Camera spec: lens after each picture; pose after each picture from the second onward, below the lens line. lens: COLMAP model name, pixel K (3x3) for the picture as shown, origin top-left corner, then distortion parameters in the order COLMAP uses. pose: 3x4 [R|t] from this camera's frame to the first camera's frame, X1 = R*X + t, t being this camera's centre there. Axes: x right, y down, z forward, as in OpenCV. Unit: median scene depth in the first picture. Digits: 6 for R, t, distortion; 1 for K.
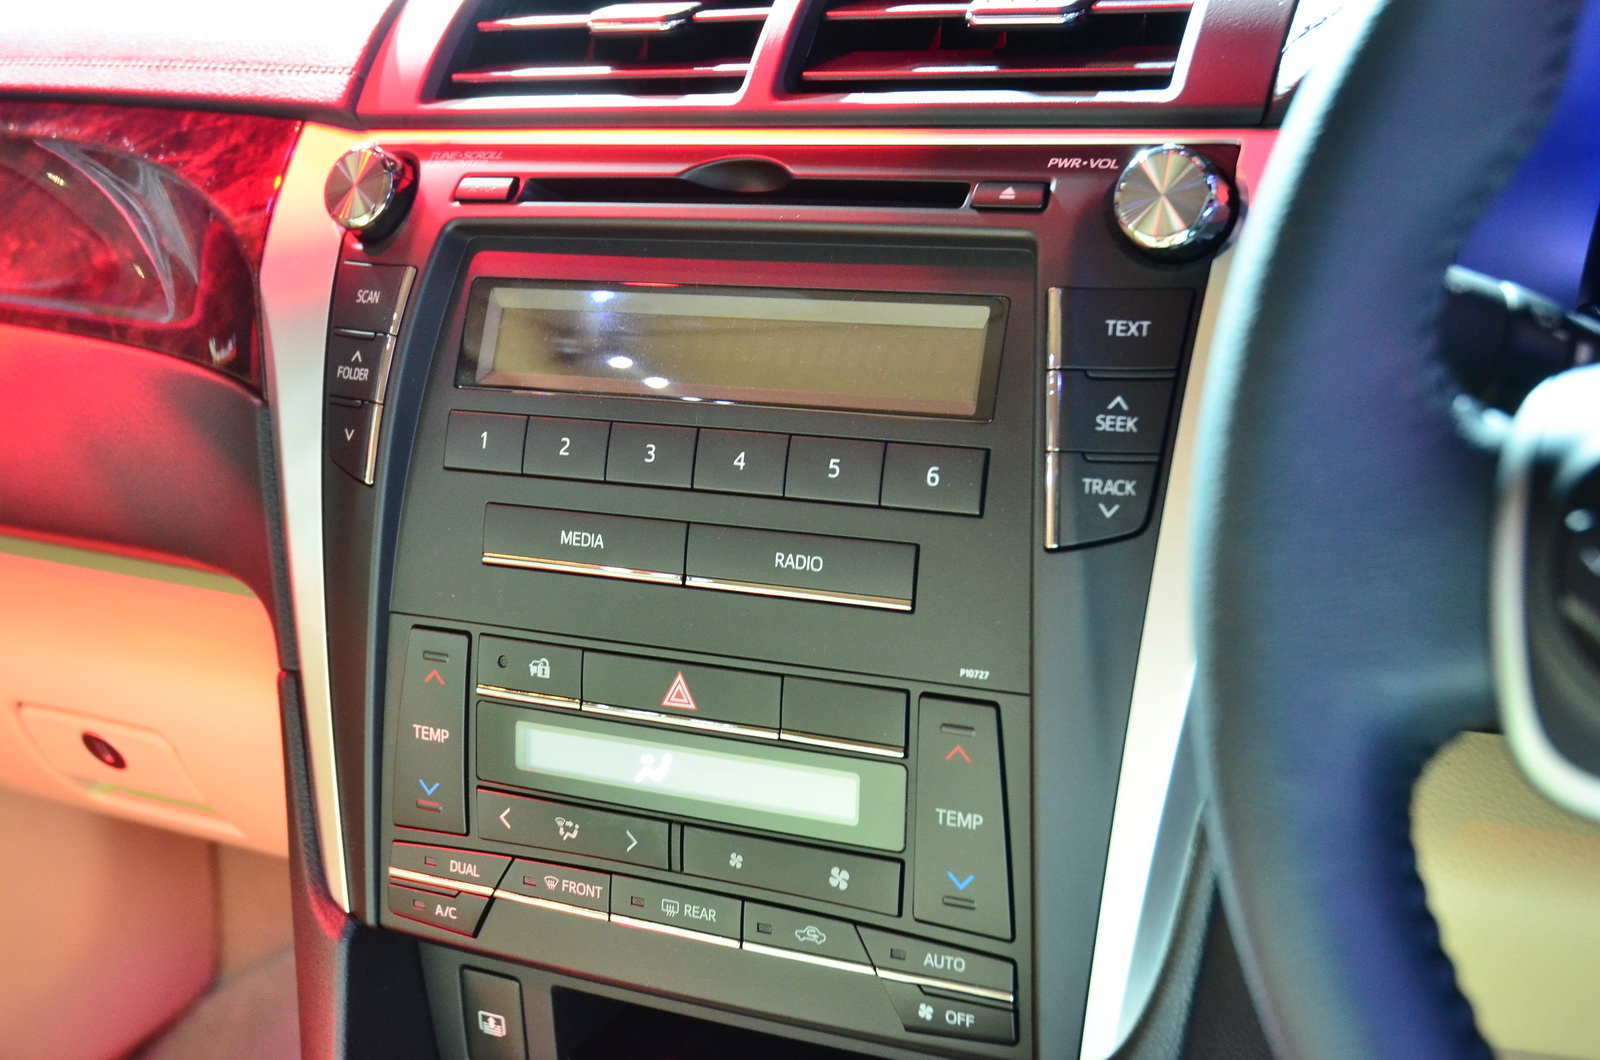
lens RADIAL K [[2343.1, 0, 800.0], [0, 2343.1, 530.0], [0, 0, 1]] dist [-0.005085, -0.002891]
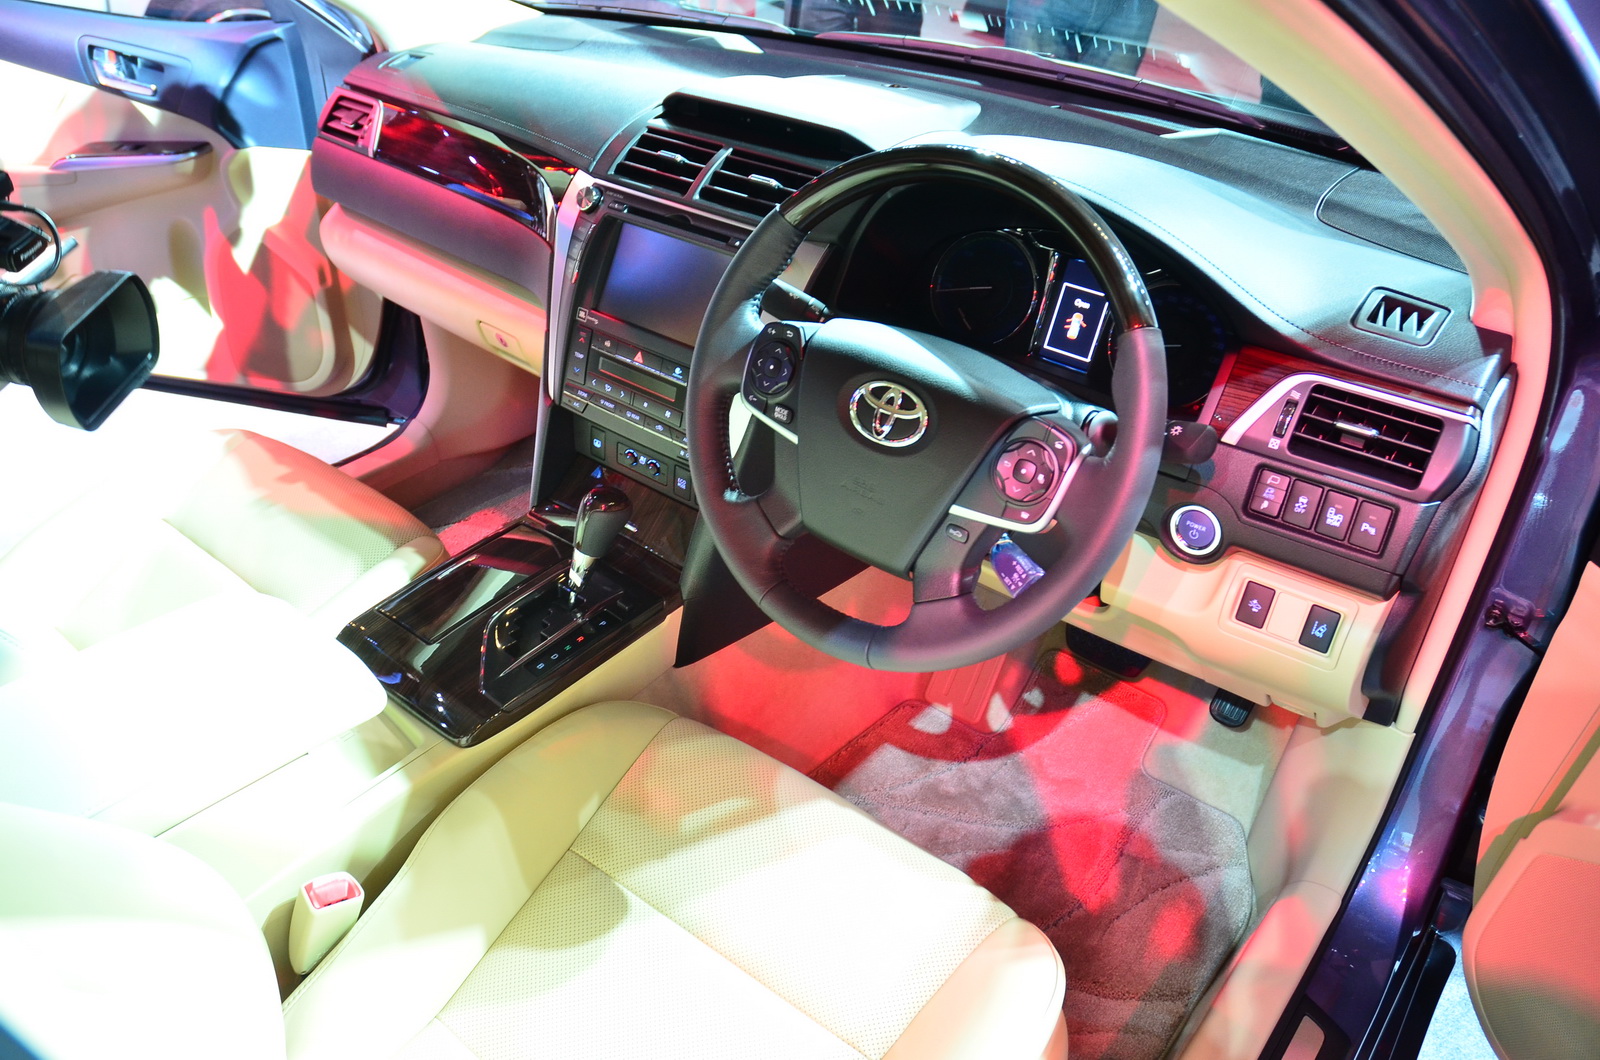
lens RADIAL K [[1178.0, 0, 800.0], [0, 1178.0, 530.0], [0, 0, 1]] dist [-0.153700, 0.112244]
pose [[0.976984, 0.209615, -0.039550, 0.295872], [-0.196103, 0.955546, 0.220171, -0.116282], [0.083943, -0.207348, 0.974659, -0.758114]]
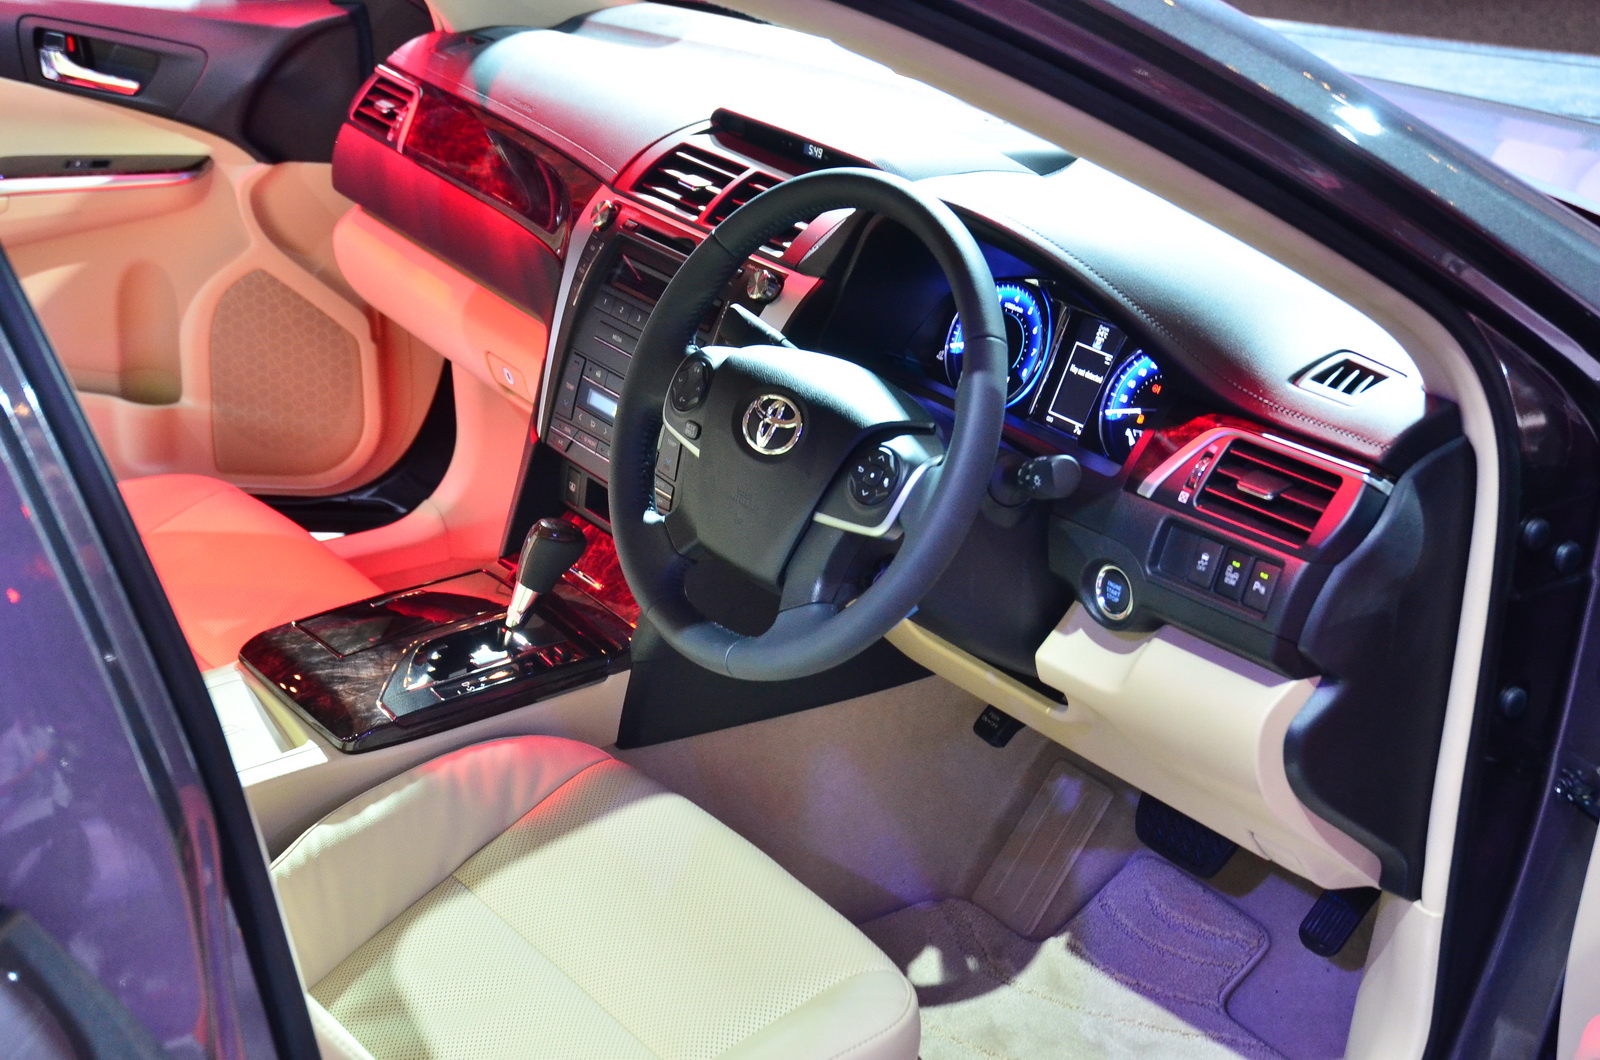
lens RADIAL K [[2307.5, 0, 800.0], [0, 2307.5, 530.0], [0, 0, 1]] dist [-0.006792, -0.004046]
pose [[0.910400, 0.294931, -0.290151, 1.083504], [-0.276882, 0.955432, 0.102404, -0.132948], [0.307421, -0.012891, 0.951486, -1.869927]]
